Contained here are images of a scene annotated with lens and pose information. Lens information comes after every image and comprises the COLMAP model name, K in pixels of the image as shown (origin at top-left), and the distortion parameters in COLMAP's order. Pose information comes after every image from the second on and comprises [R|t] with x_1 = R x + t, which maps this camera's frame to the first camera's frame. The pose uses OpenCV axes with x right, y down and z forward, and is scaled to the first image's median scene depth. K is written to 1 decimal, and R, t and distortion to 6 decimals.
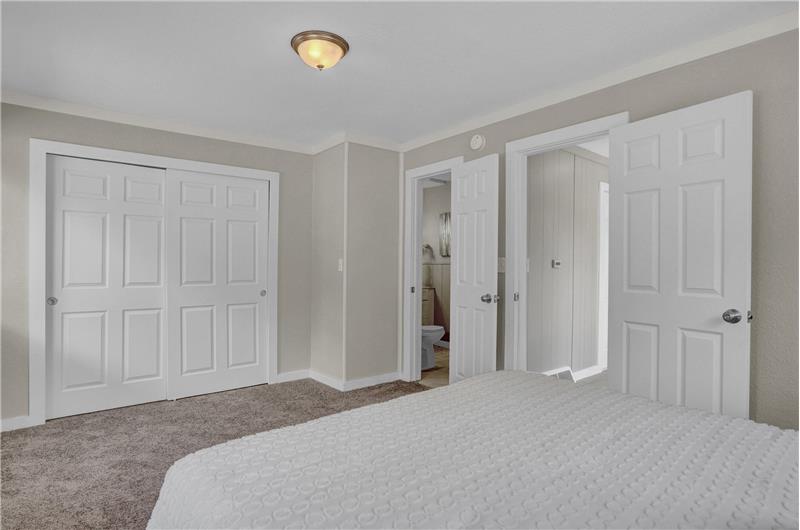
lens RADIAL K [[409.3, 0, 396.8], [0, 409.3, 265.7], [0, 0, 1]] dist [-0.050917, 0.027131]
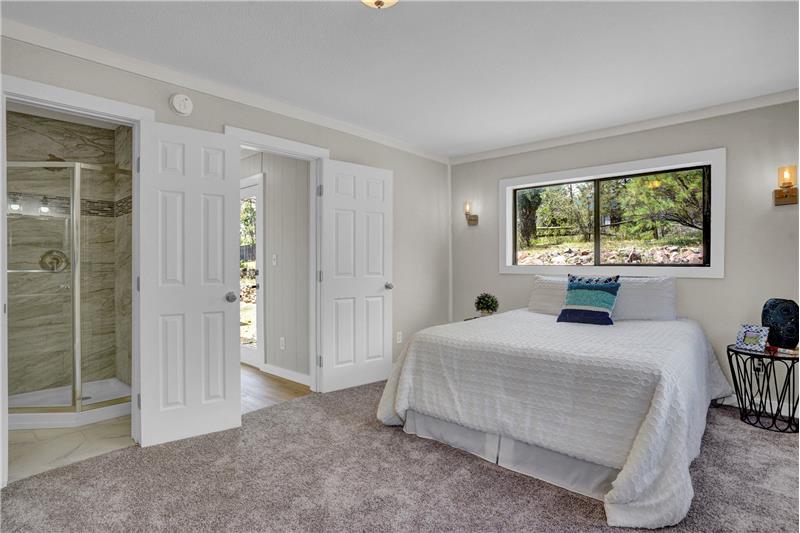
lens RADIAL K [[409.3, 0, 396.8], [0, 409.3, 267.2], [0, 0, 1]] dist [-0.050917, 0.027131]
pose [[-0.153085, -0.025744, 0.987878, -0.876341], [0.006099, 0.999617, 0.026995, -0.012343], [-0.988194, 0.010158, -0.152869, 0.983856]]
